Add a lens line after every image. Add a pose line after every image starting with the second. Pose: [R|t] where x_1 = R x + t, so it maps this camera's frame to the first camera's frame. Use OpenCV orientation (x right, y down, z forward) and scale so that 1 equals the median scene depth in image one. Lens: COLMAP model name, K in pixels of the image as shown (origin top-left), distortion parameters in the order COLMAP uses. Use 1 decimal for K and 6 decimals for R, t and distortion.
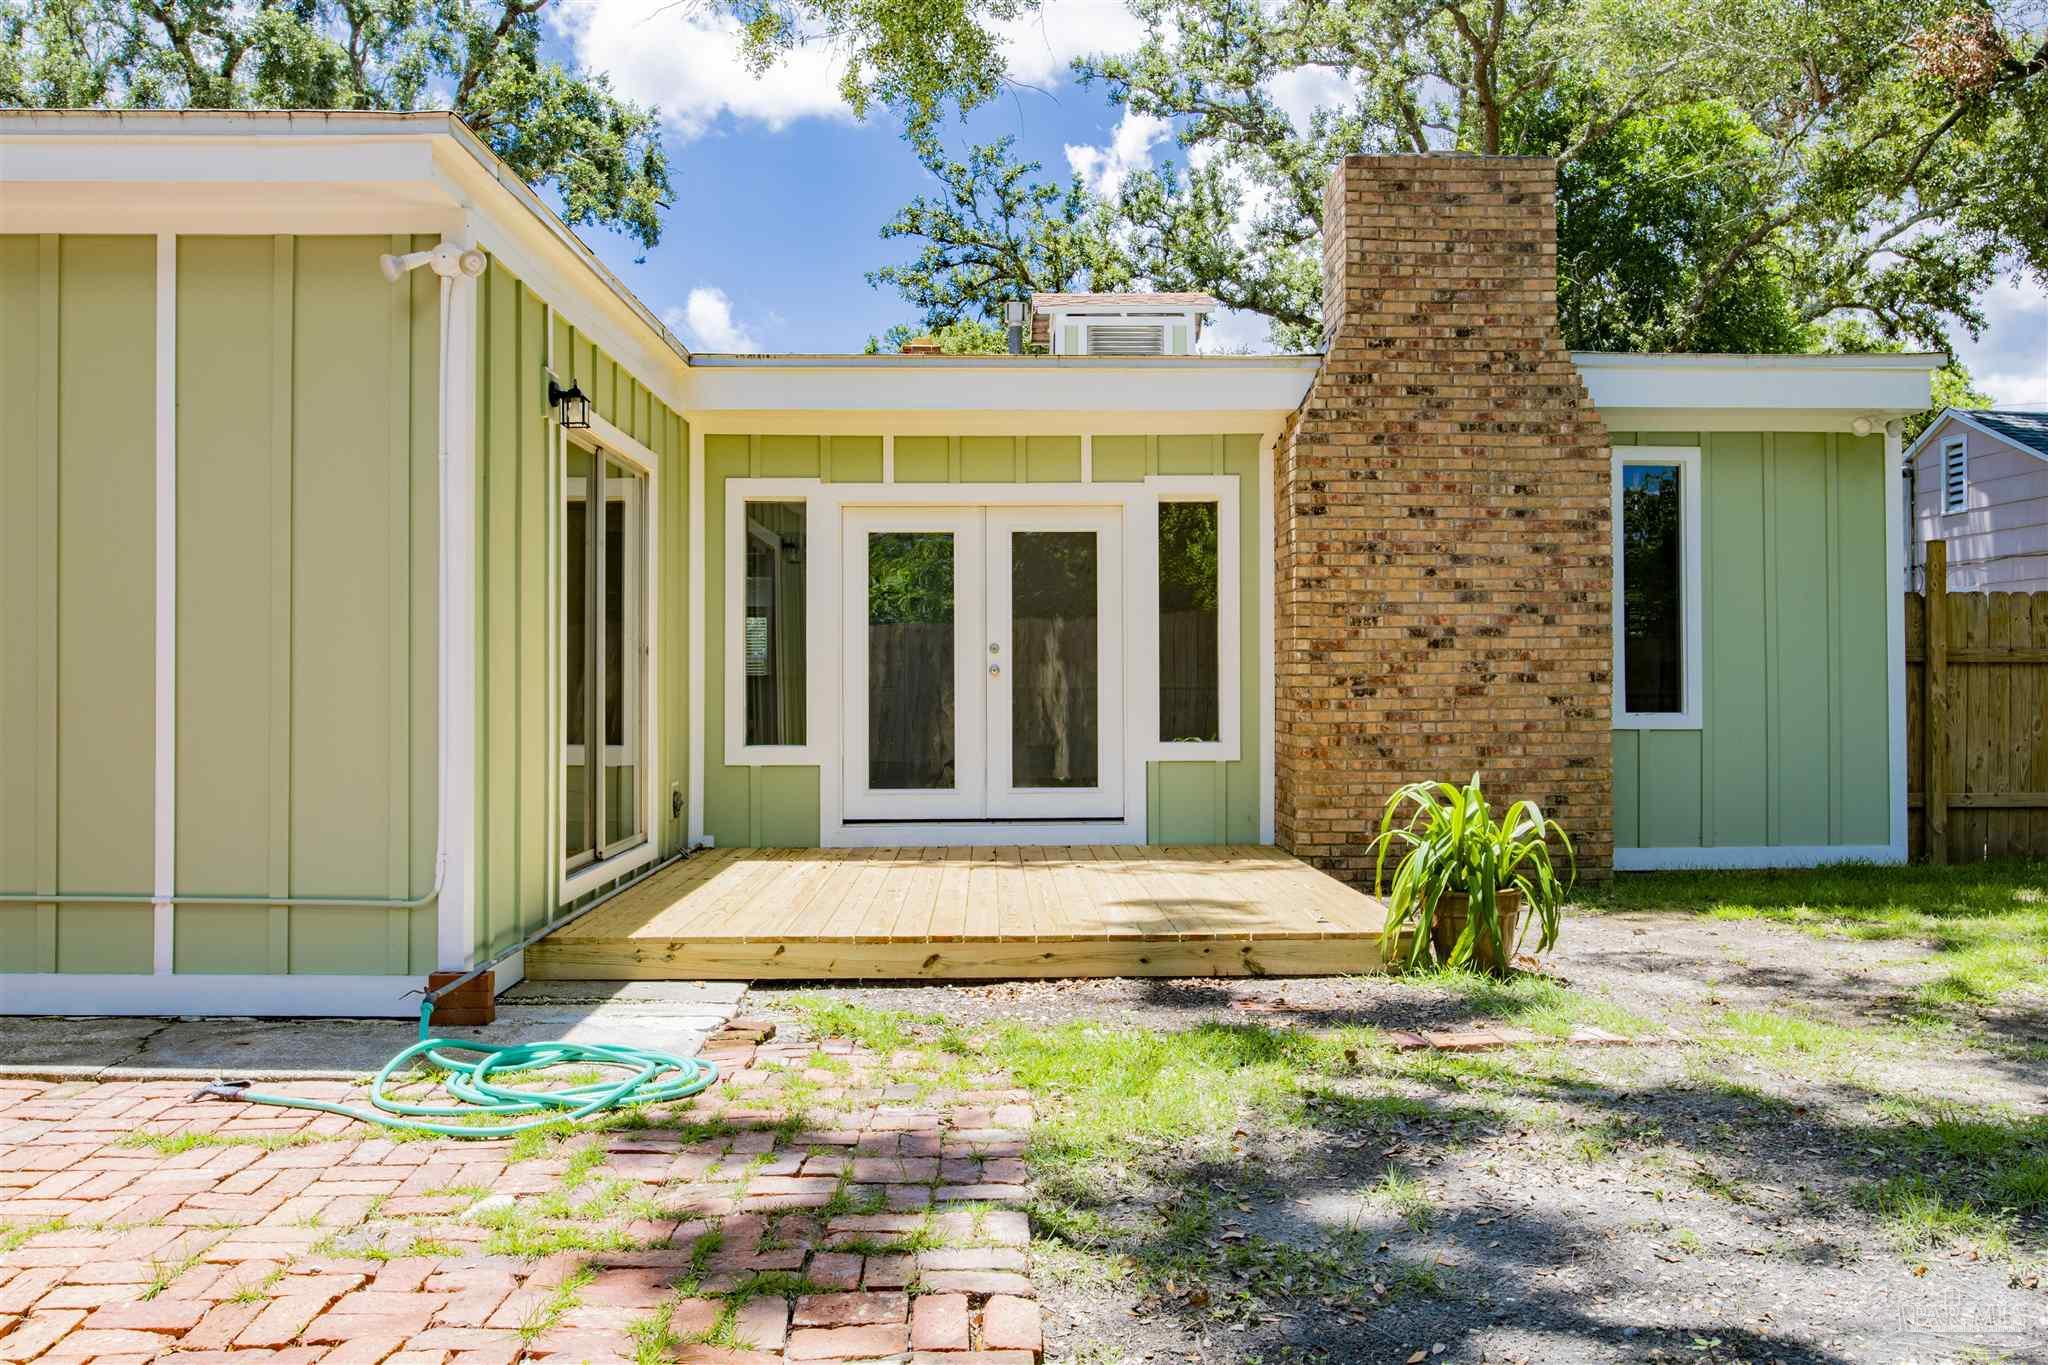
lens RADIAL K [[1677.1, 0, 1035.6], [0, 1677.1, 680.2], [0, 0, 1]] dist [-0.026878, 0.000519]
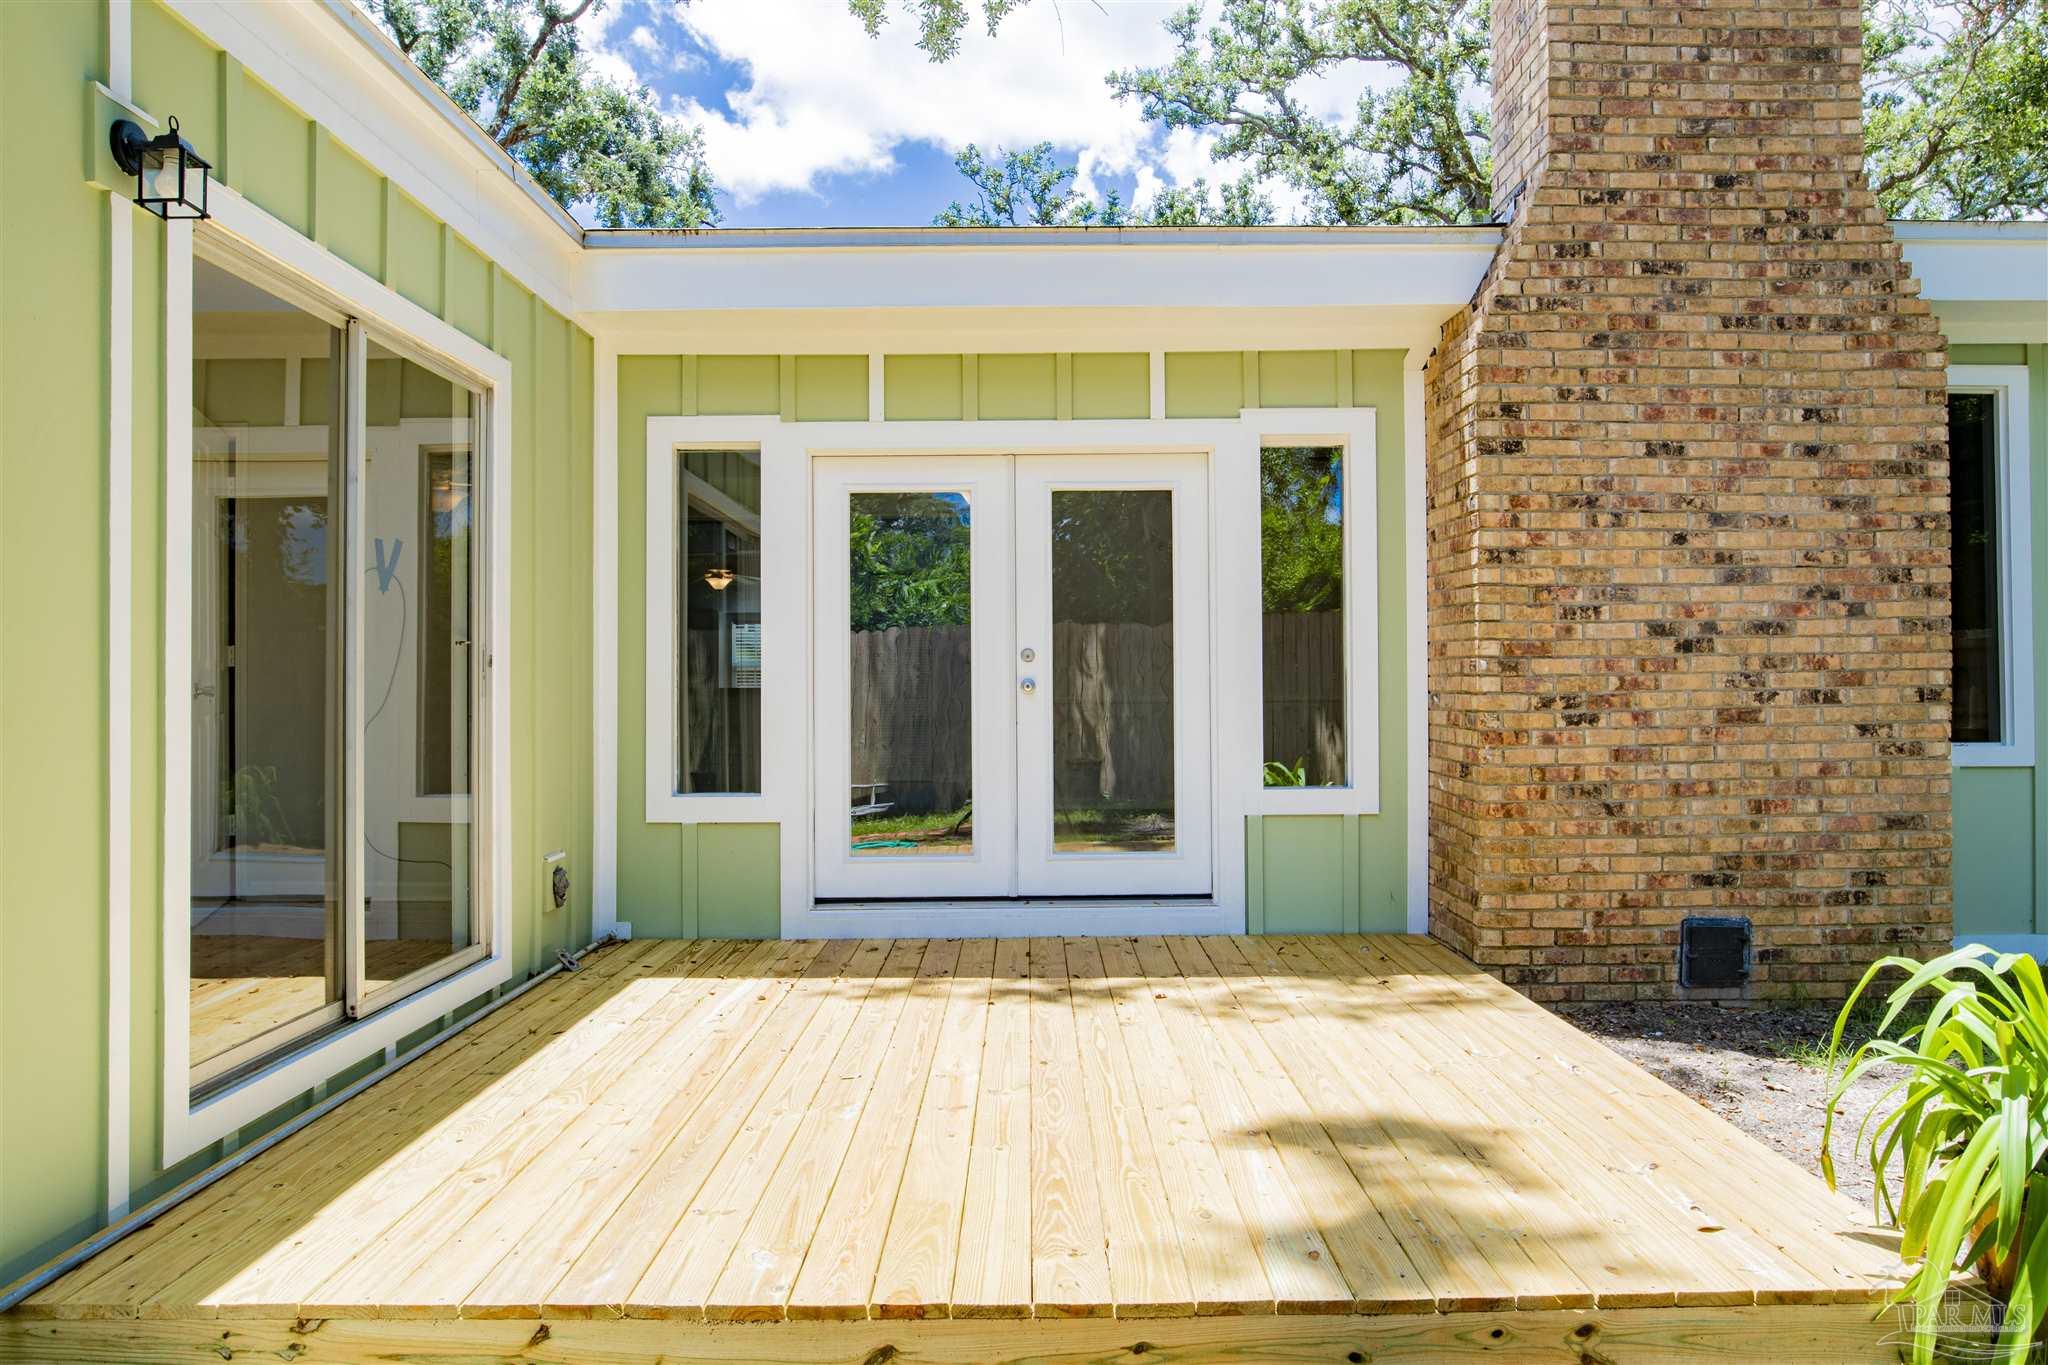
lens RADIAL K [[1418.0, 0, 1031.8], [0, 1418.0, 673.2], [0, 0, 1]] dist [-0.035468, 0.015067]
pose [[0.999637, -0.003528, -0.026708, -0.007453], [0.003383, 0.999979, -0.005447, -0.008654], [0.026727, 0.005355, 0.999628, 0.431665]]
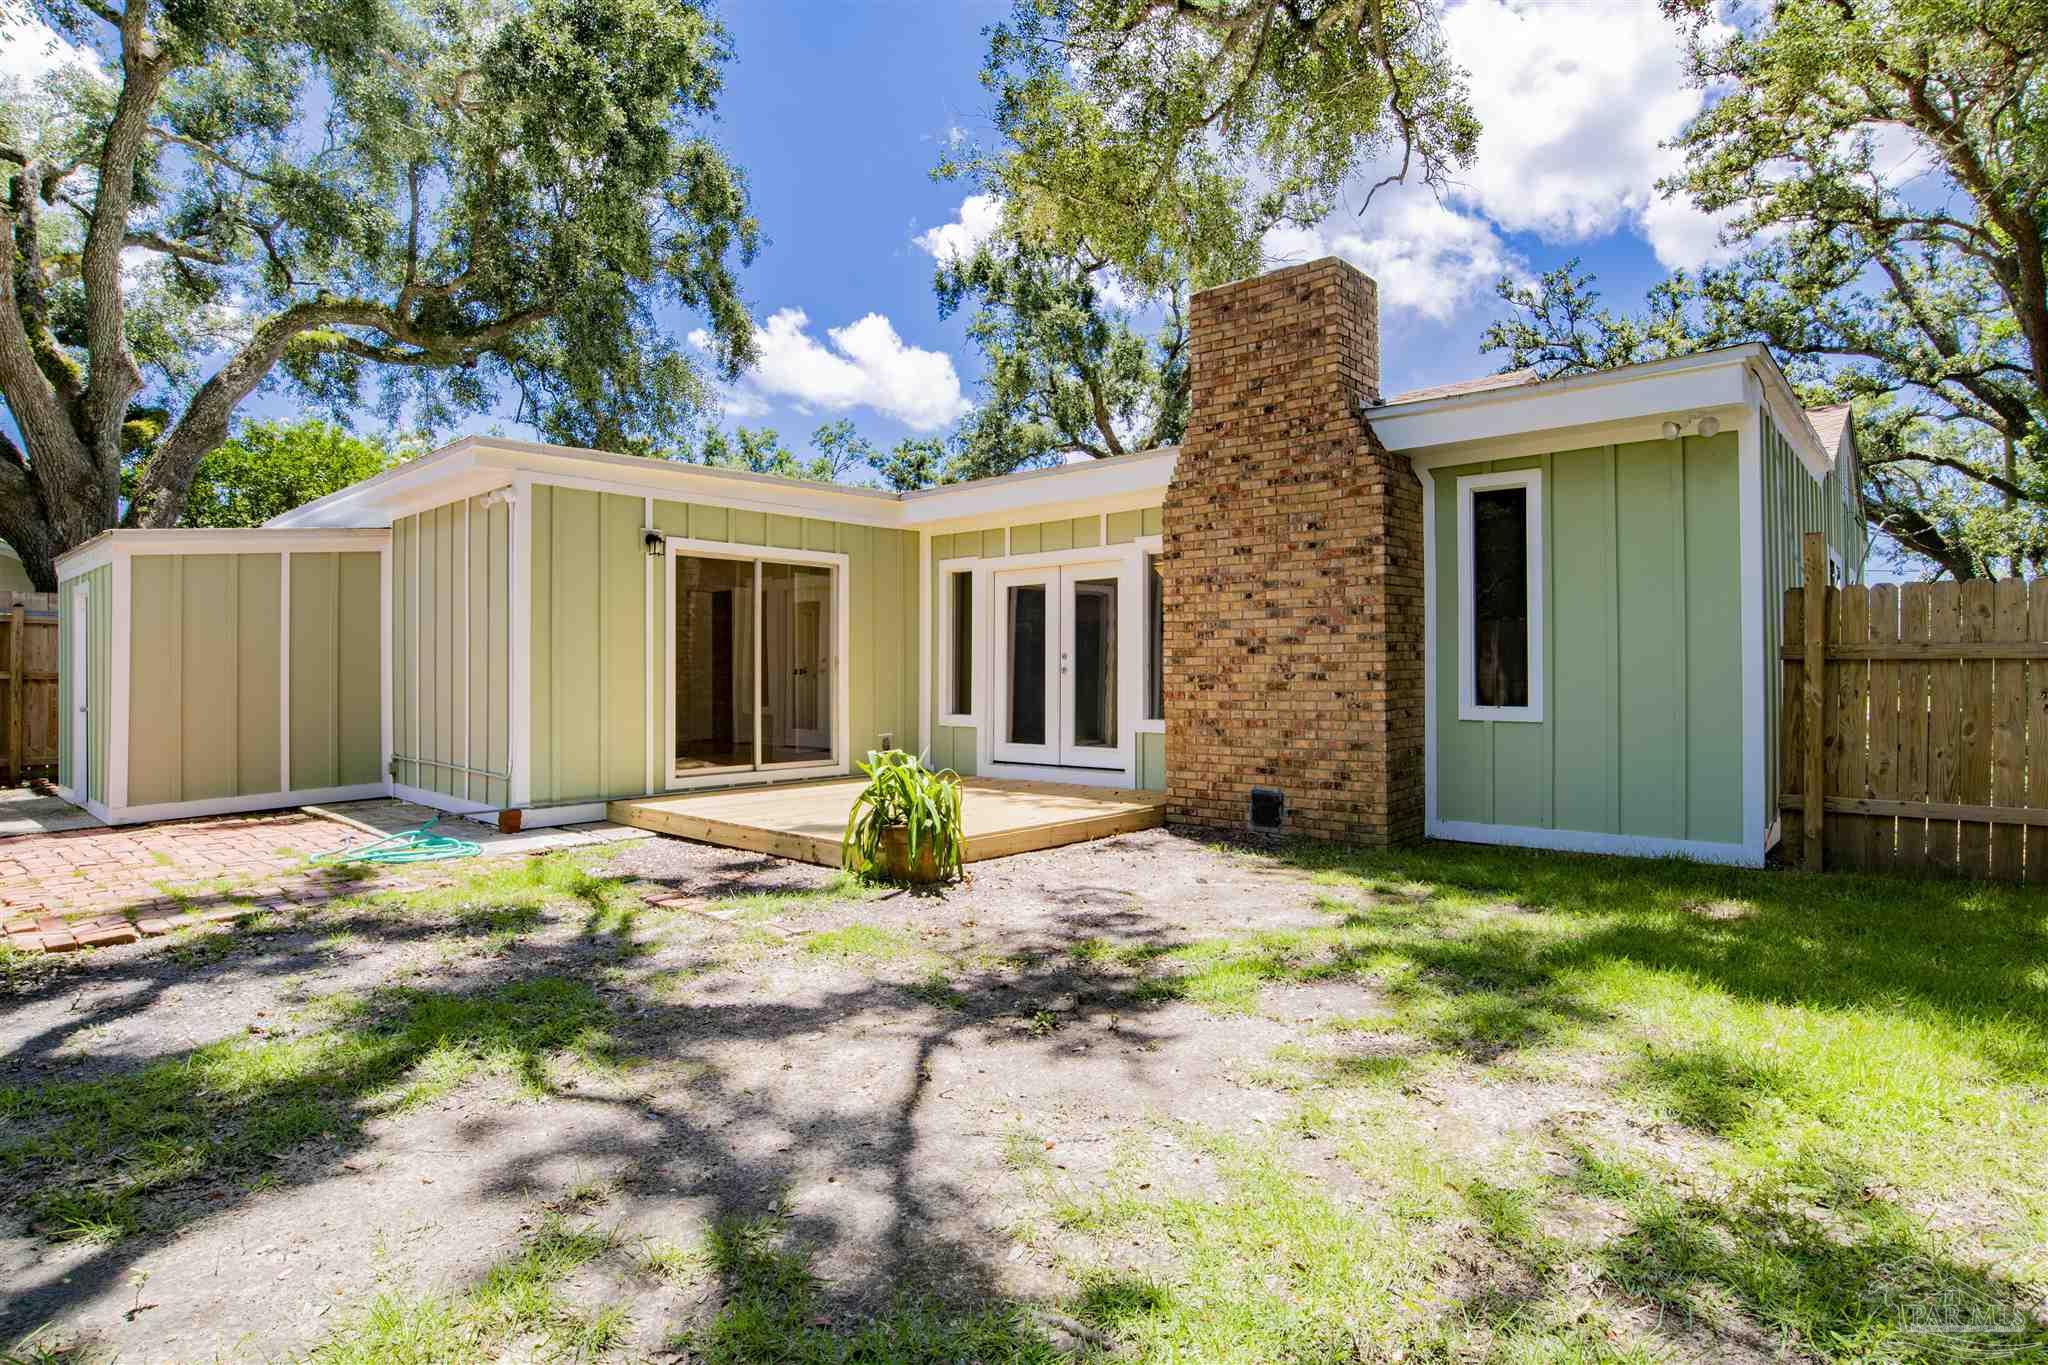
lens RADIAL K [[1076.1, 0, 1026.3], [0, 1076.1, 671.7], [0, 0, 1]] dist [-0.059684, 0.022455]
pose [[0.718817, -0.001169, -0.695198, 0.693734], [0.004124, 0.999988, 0.002582, -0.007959], [0.695187, -0.004723, 0.718814, 0.274795]]
